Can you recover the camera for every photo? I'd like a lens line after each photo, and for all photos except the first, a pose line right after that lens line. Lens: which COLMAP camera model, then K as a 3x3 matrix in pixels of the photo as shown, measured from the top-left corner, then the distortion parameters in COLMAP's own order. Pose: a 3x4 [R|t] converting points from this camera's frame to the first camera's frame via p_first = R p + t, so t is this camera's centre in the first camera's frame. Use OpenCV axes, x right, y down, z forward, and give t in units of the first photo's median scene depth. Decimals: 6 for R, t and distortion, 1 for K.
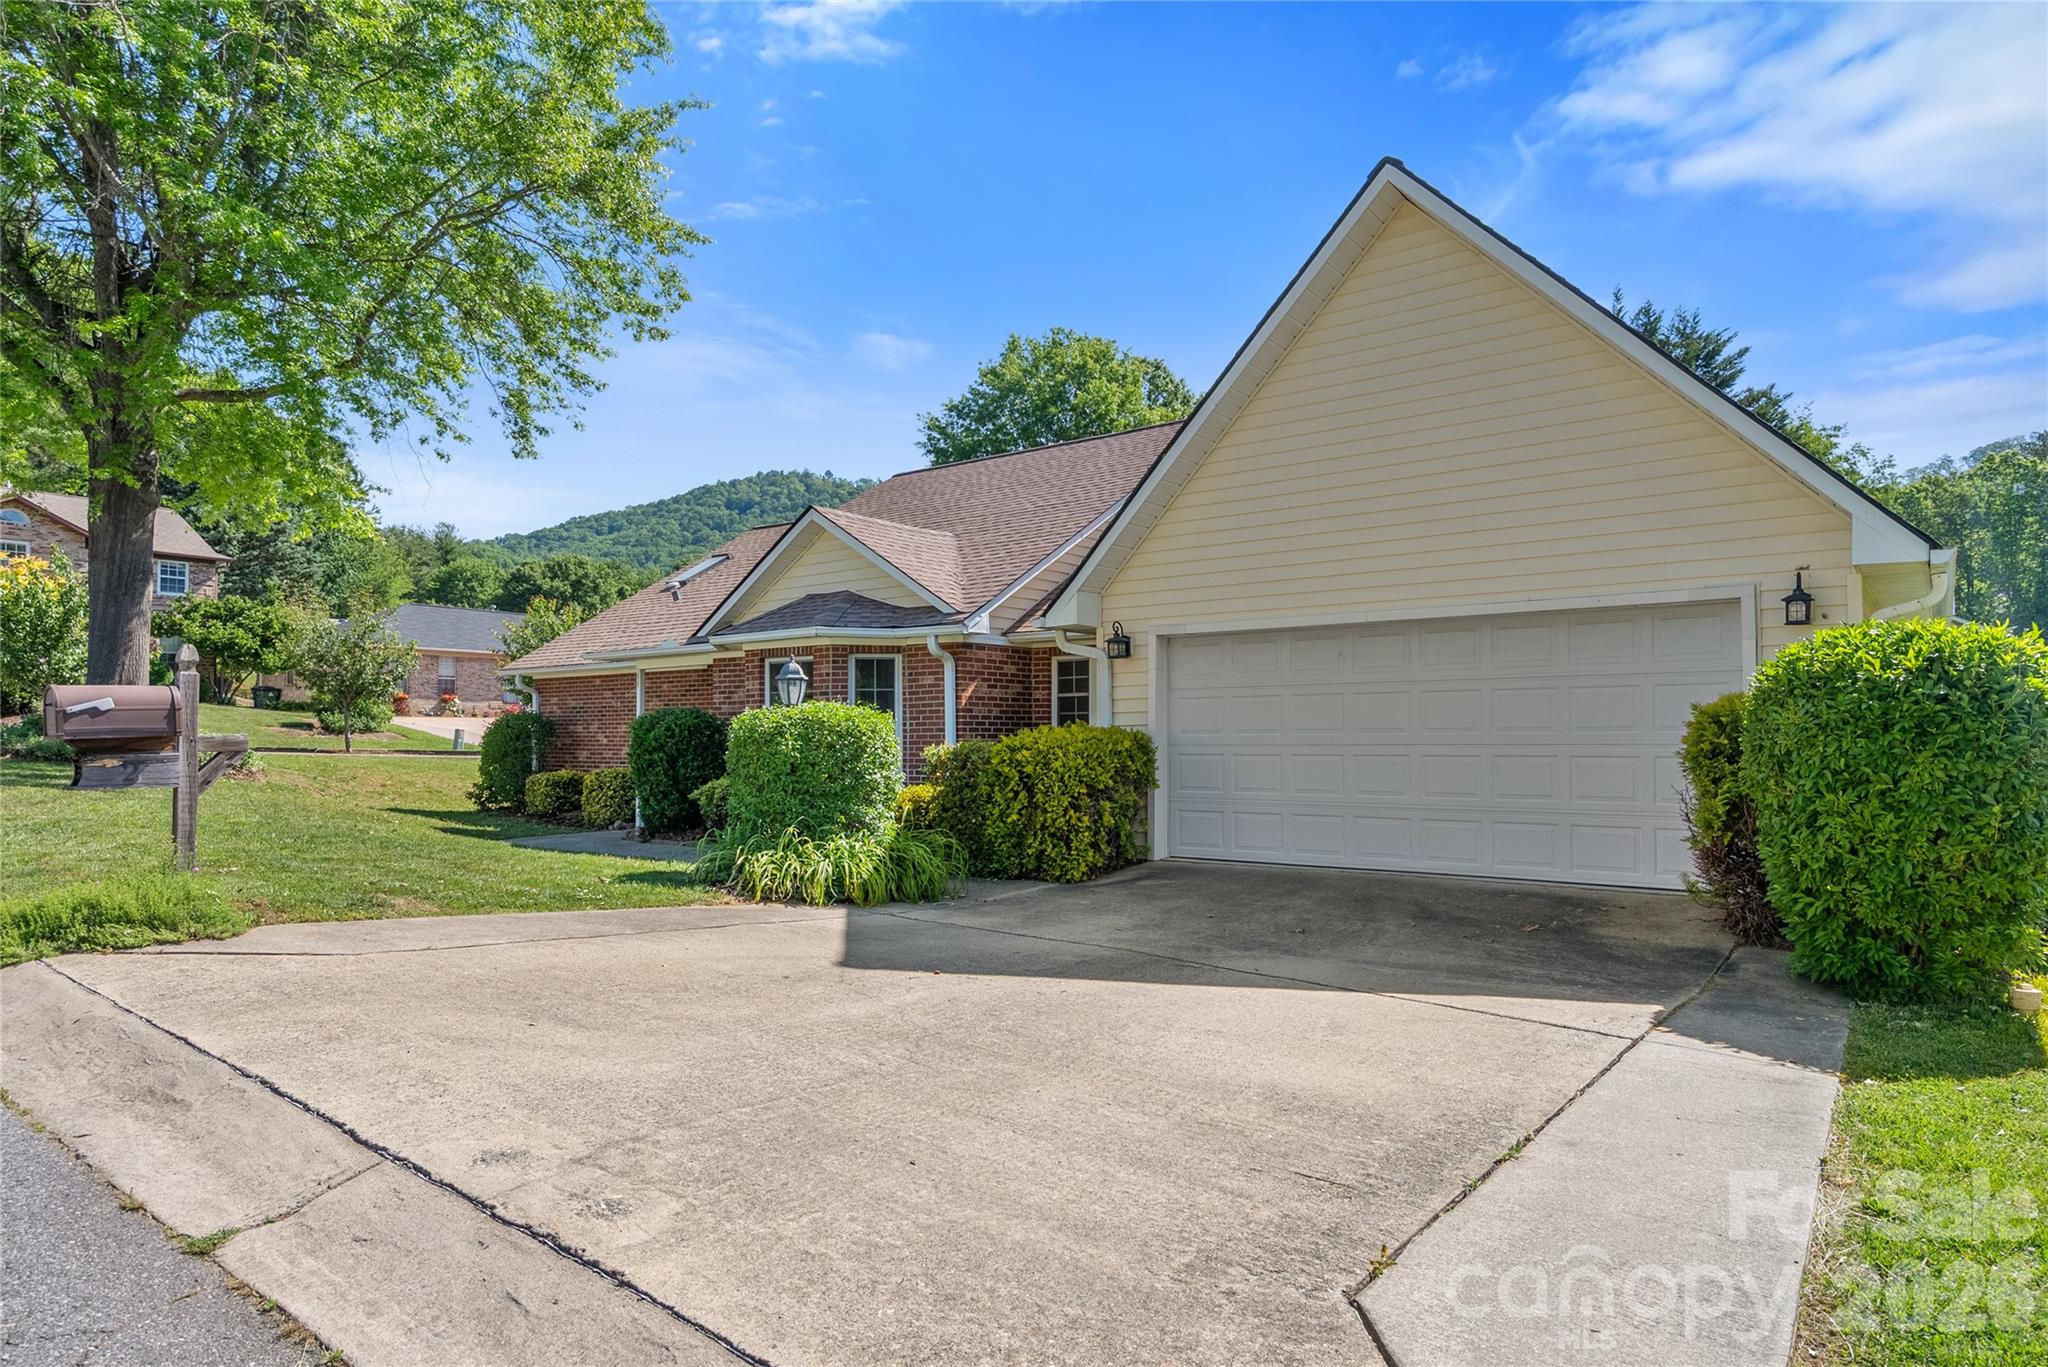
lens RADIAL K [[1195.4, 0, 1028.3], [0, 1195.4, 715.2], [0, 0, 1]] dist [0.006472, 0.000084]
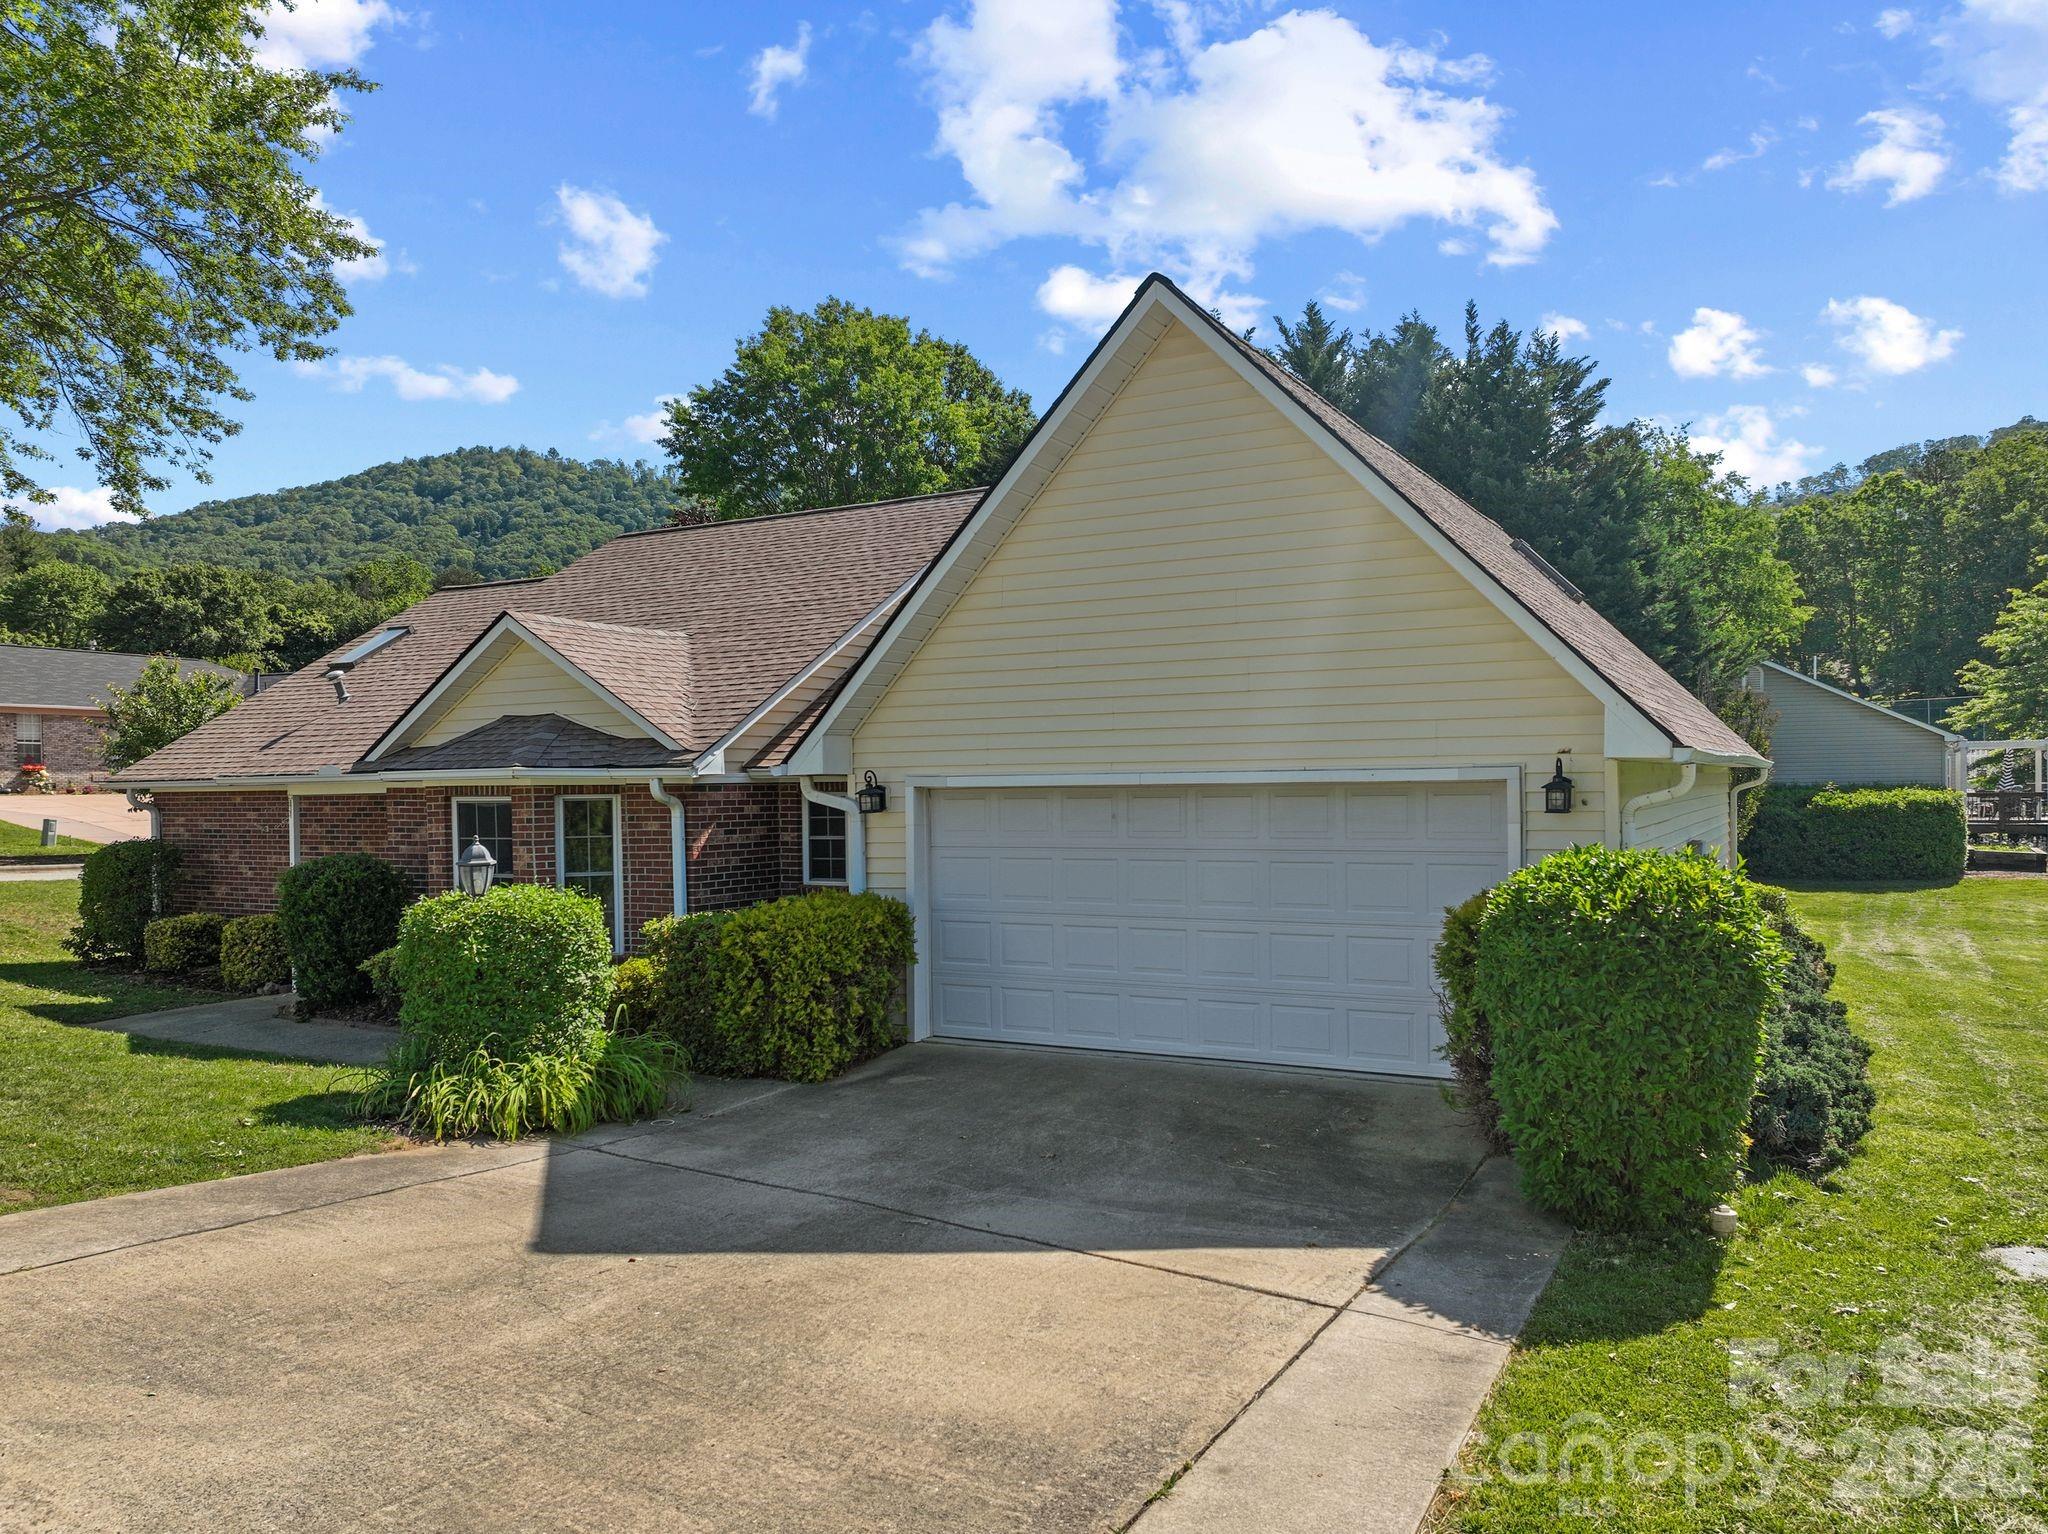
lens RADIAL K [[1459.2, 0, 1035.4], [0, 1459.2, 806.0], [0, 0, 1]] dist [0.001257, 0.009712]
pose [[0.988776, -0.013077, 0.148832, 0.039647], [0.008049, 0.999378, 0.034337, -0.099607], [-0.149189, -0.032754, 0.988266, -0.081144]]
